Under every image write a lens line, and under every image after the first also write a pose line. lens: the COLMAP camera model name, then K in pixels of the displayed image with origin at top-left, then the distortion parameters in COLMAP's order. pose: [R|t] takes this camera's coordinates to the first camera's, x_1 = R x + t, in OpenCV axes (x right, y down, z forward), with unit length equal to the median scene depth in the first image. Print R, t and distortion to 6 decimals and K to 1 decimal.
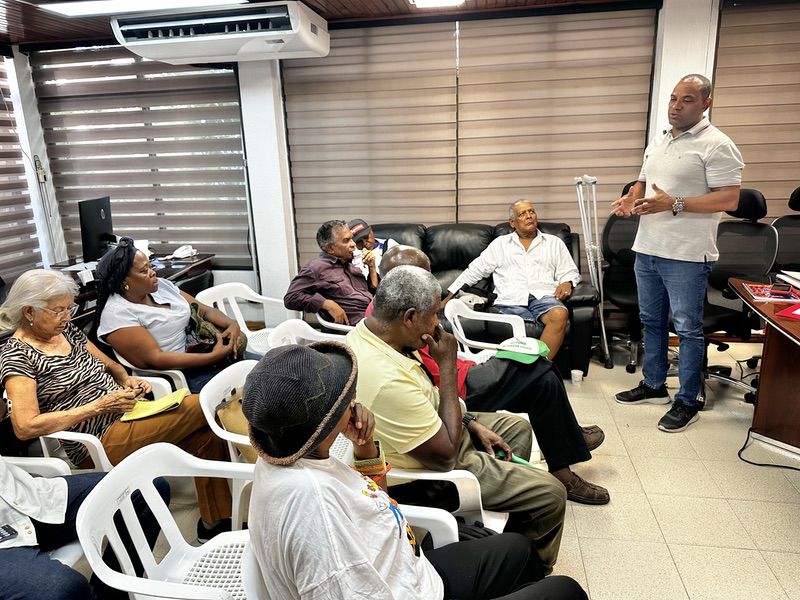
lens RADIAL K [[564.1, 0, 396.9], [0, 564.1, 299.3], [0, 0, 1]] dist [0.045617, -0.049104]
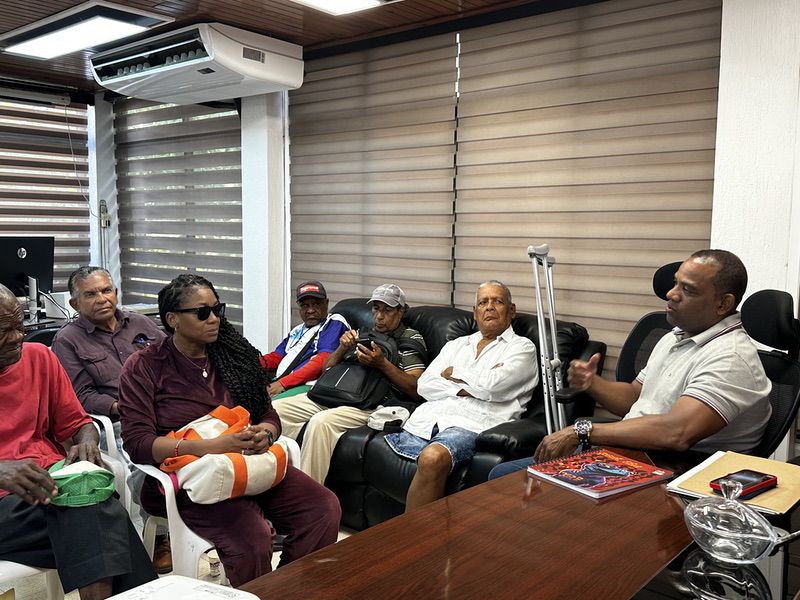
lens RADIAL K [[731.3, 0, 391.4], [0, 731.3, 296.5], [0, 0, 1]] dist [0.096545, 0.000000]
pose [[0.845521, 0.095920, -0.525256, 0.534801], [-0.178740, 0.977822, -0.109159, -0.042267], [0.503137, 0.186181, 0.843914, 0.219200]]
